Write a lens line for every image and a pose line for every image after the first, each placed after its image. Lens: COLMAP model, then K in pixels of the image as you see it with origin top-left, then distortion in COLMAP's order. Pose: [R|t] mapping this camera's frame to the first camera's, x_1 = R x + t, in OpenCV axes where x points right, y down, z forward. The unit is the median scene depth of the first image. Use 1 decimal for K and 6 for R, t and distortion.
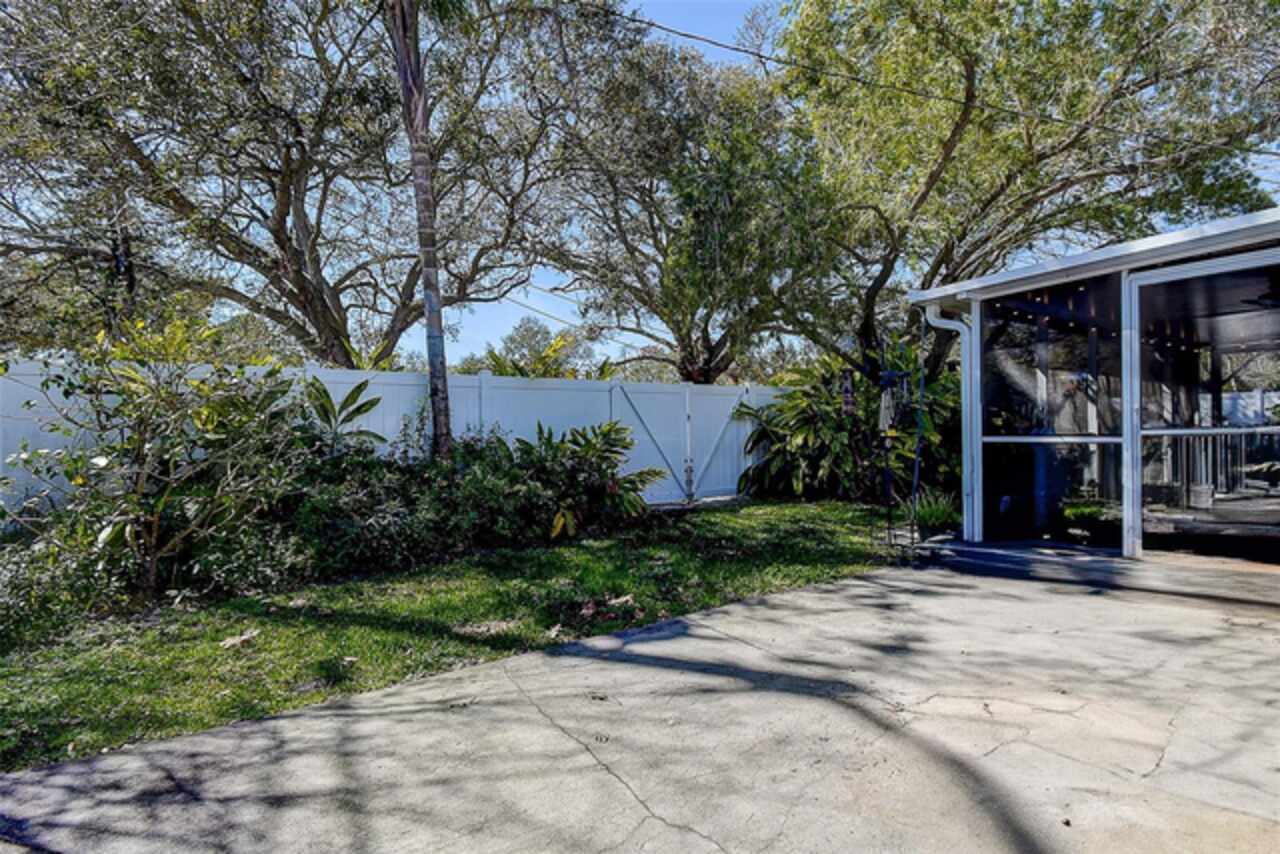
lens RADIAL K [[575.3, 0, 642.8], [0, 575.3, 430.7], [0, 0, 1]] dist [0.001549, -0.009885]
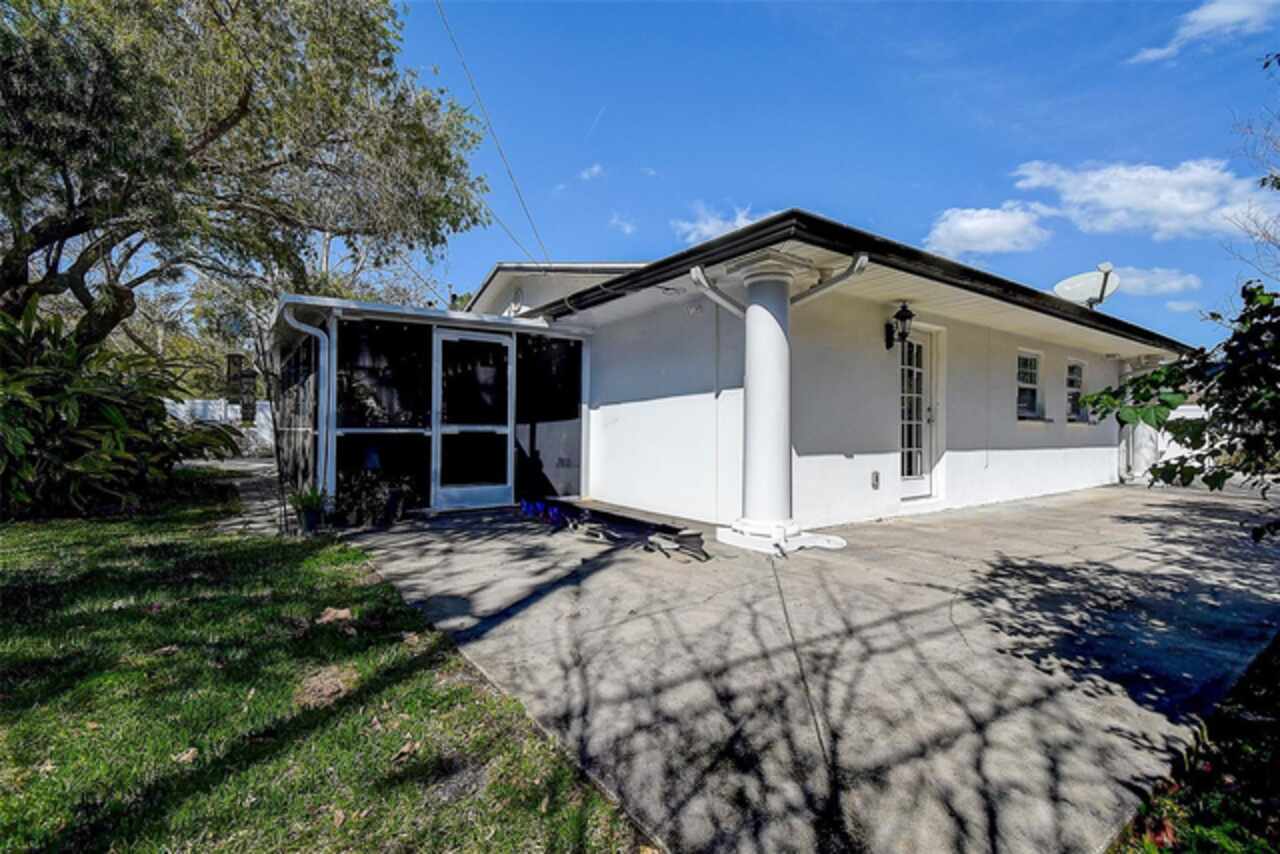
lens RADIAL K [[575.3, 0, 642.8], [0, 575.3, 430.7], [0, 0, 1]] dist [0.001549, -0.009885]
pose [[-0.053451, 0.011527, 0.998504, -1.565926], [0.004393, 0.999926, -0.011308, 0.065787], [-0.998561, 0.003782, -0.053497, 1.033738]]
